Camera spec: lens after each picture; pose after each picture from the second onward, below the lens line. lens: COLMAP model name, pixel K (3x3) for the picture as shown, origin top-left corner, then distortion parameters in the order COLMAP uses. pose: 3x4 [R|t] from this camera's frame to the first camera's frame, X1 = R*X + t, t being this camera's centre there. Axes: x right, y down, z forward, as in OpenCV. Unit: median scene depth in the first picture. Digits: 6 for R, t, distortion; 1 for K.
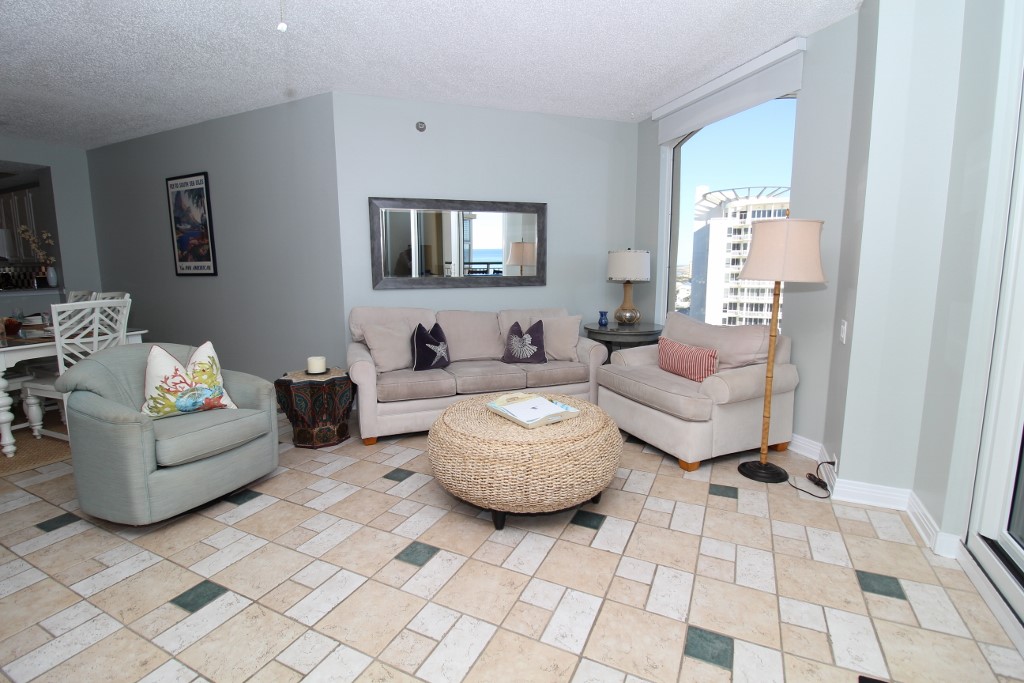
lens RADIAL K [[472.4, 0, 512.1], [0, 472.4, 332.1], [0, 0, 1]] dist [-0.003423, -0.010624]
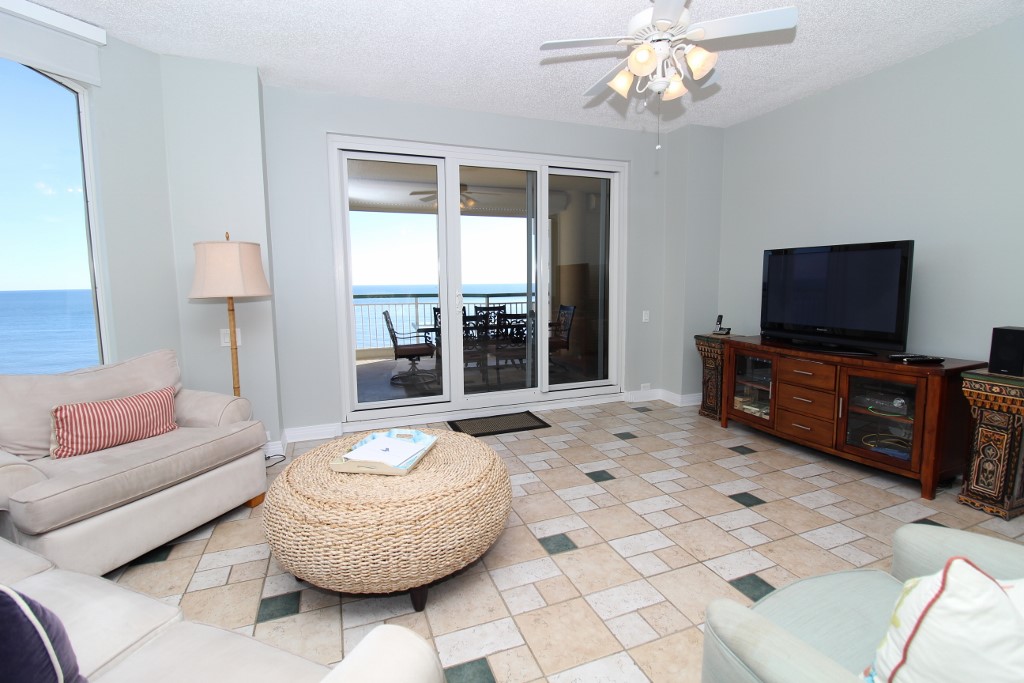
lens RADIAL K [[472.4, 0, 512.1], [0, 472.4, 332.1], [0, 0, 1]] dist [-0.003423, -0.010624]
pose [[-0.726564, -0.058914, 0.684569, -0.694994], [0.113201, 0.972439, 0.203833, -0.191807], [-0.677710, 0.225591, -0.699870, 1.430214]]
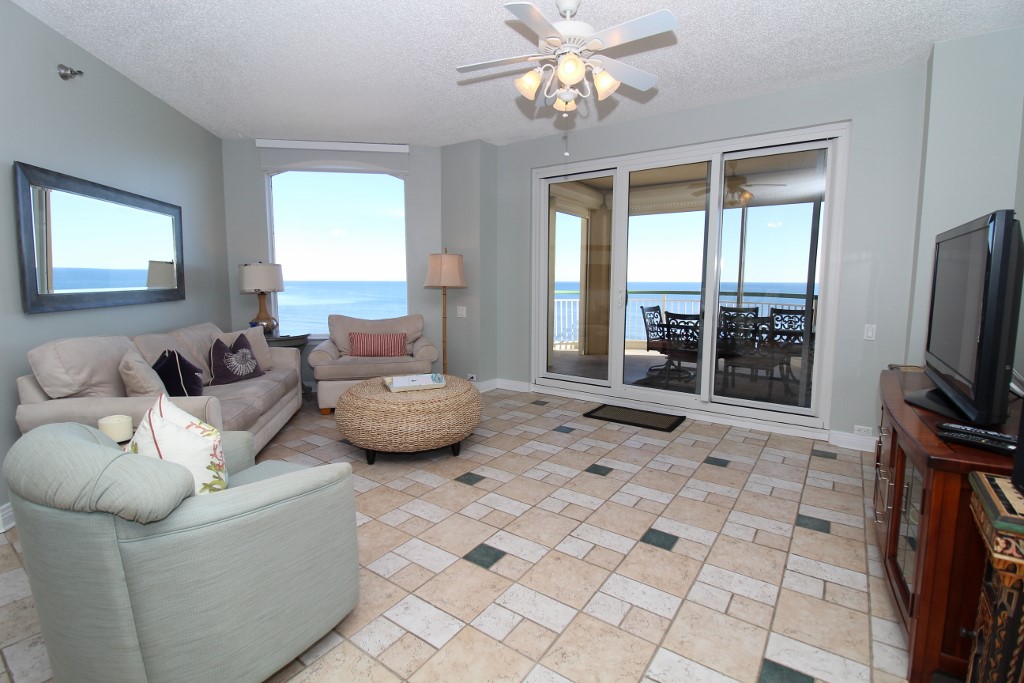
lens RADIAL K [[473.0, 0, 509.1], [0, 473.0, 327.5], [0, 0, 1]] dist [-0.003560, -0.000295]
pose [[0.168347, -0.094038, 0.981232, -1.277865], [0.135375, 0.988213, 0.071481, -0.053661], [-0.976388, 0.120800, 0.179093, 0.480901]]
